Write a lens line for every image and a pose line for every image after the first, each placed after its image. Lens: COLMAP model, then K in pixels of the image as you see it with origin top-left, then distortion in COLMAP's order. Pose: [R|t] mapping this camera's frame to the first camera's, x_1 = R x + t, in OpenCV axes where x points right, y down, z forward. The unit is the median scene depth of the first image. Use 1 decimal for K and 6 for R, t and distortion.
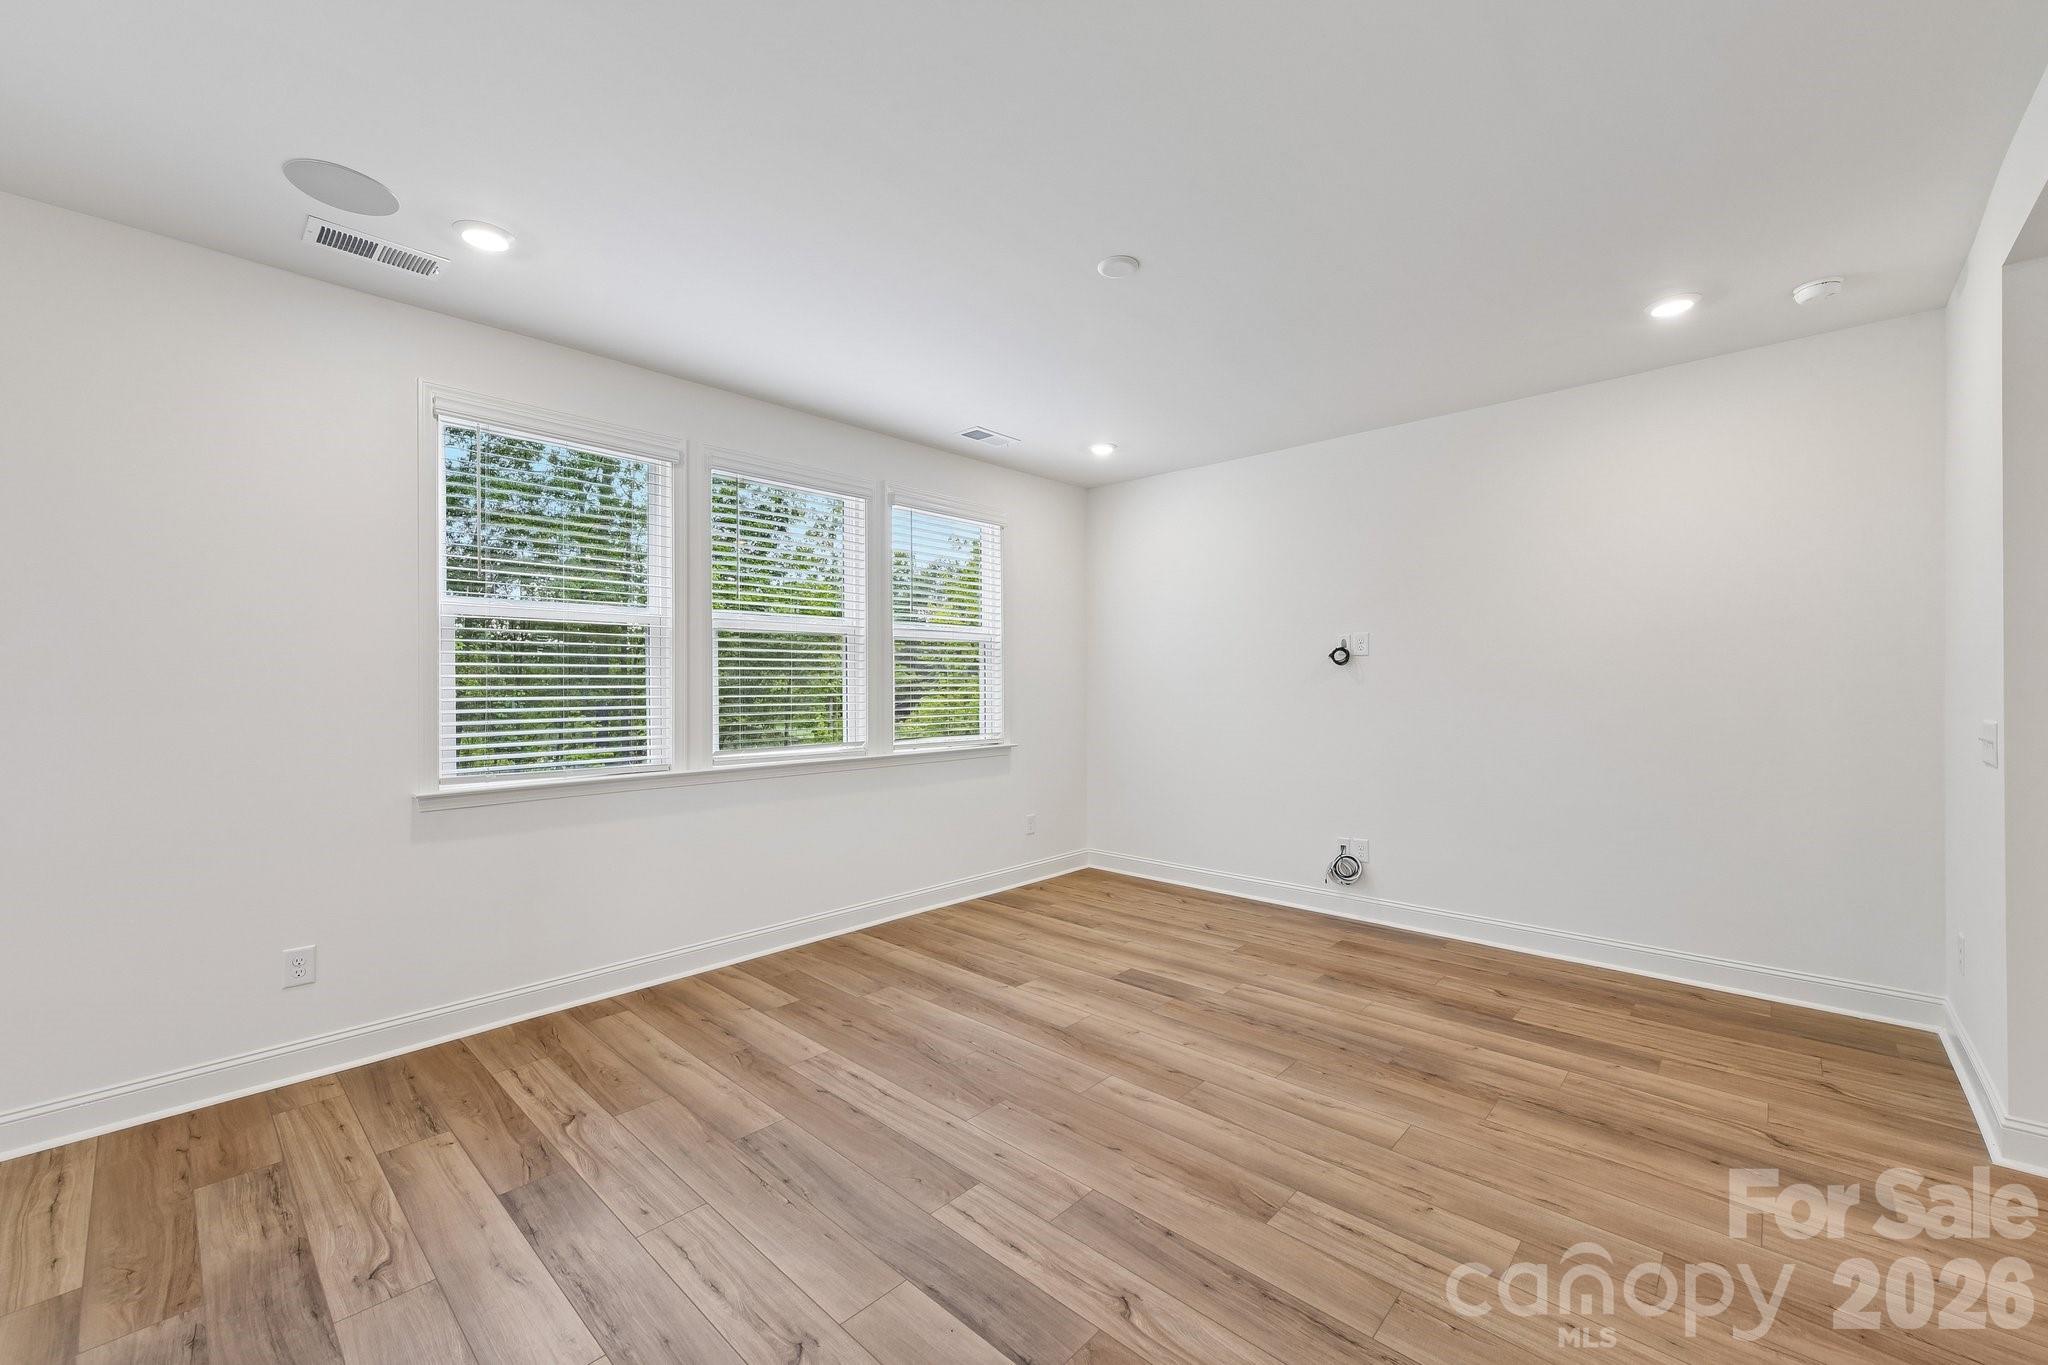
lens RADIAL K [[813.6, 0, 1024.0], [0, 813.6, 682.5], [0, 0, 1]] dist [0.007865, -0.000609]
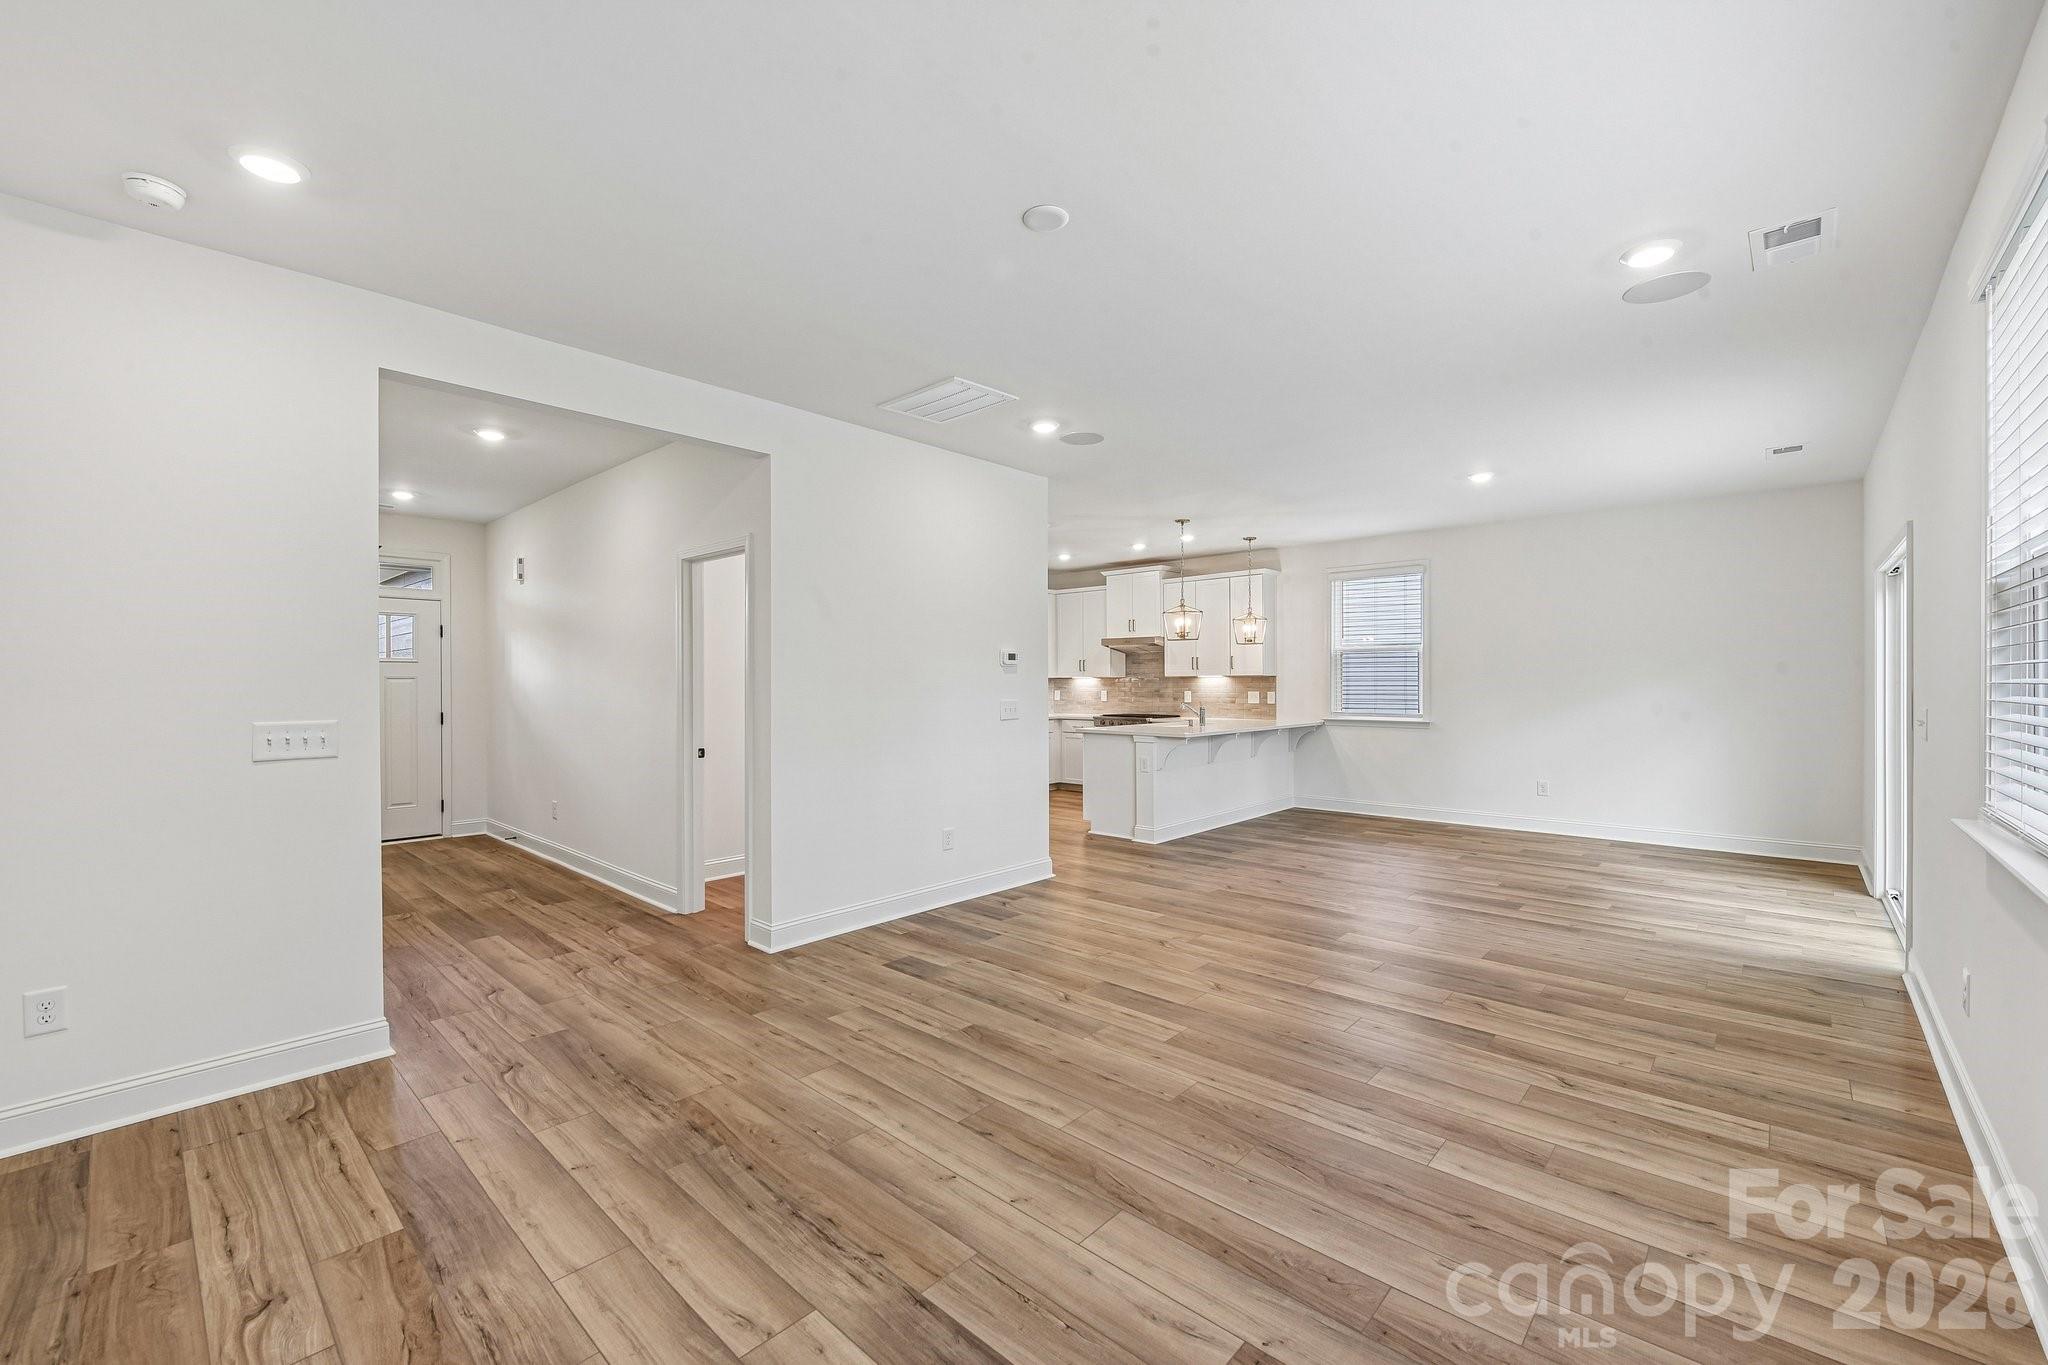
lens RADIAL K [[826.9, 0, 1019.4], [0, 826.9, 685.1], [0, 0, 1]] dist [-0.000392, -0.000087]
pose [[-0.999969, 0.007919, -0.000140, 0.129161], [0.007919, 0.999967, 0.001539, 0.001972], [0.000152, 0.001538, -0.999999, 1.659728]]
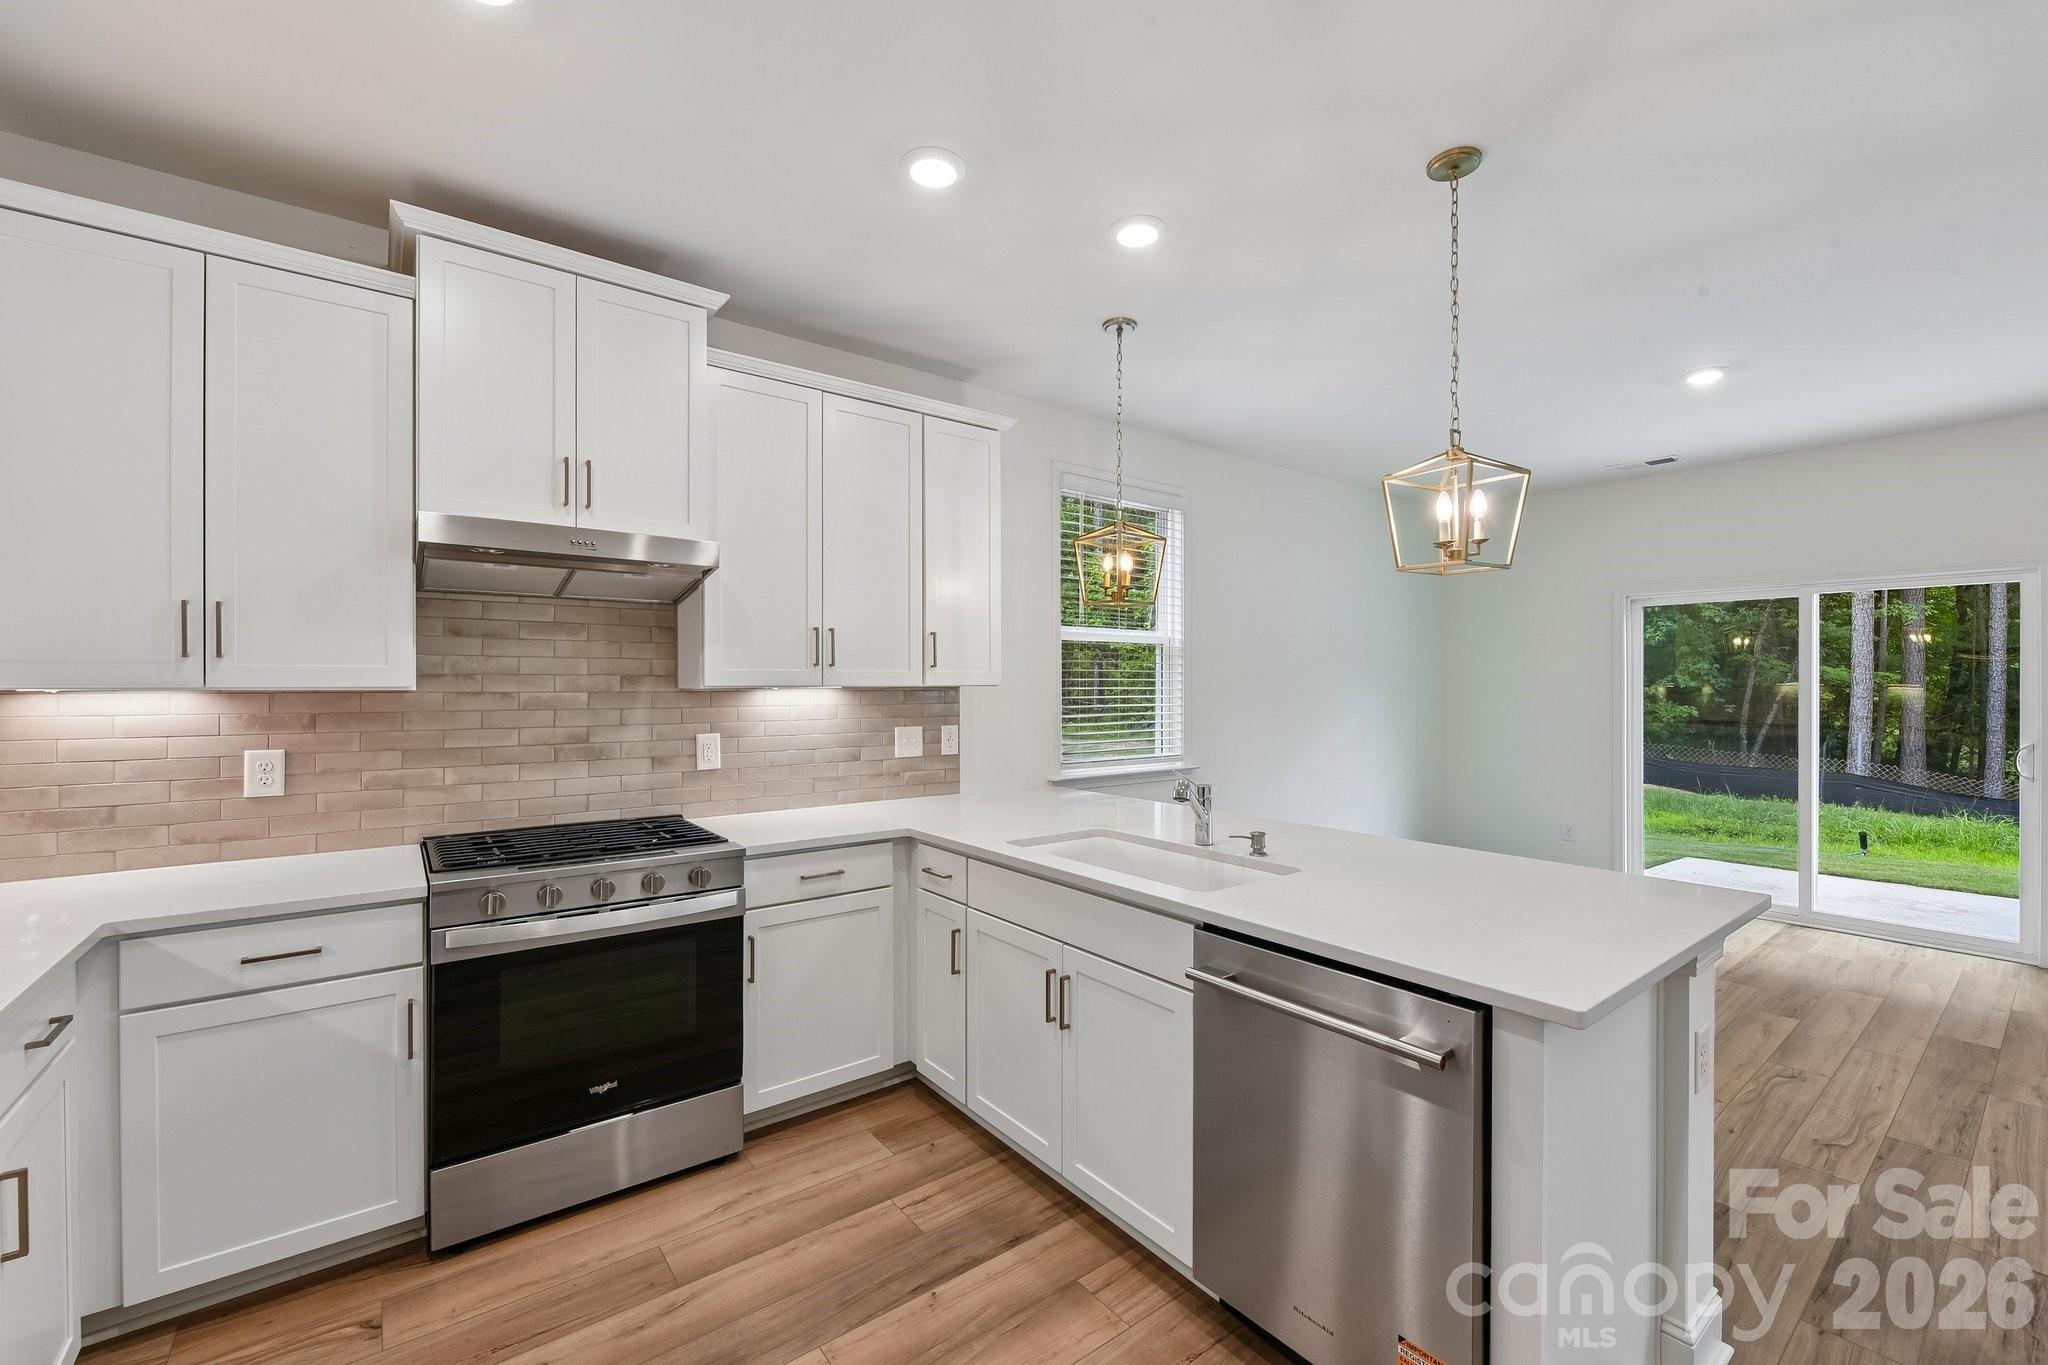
lens RADIAL K [[840.0, 0, 1019.5], [0, 840.0, 673.6], [0, 0, 1]] dist [-0.001285, -0.003394]
pose [[-0.165182, -0.008526, -0.986226, 0.409365], [0.004378, 0.999946, -0.009377, -0.025059], [0.986253, -0.005867, -0.165136, -0.856810]]
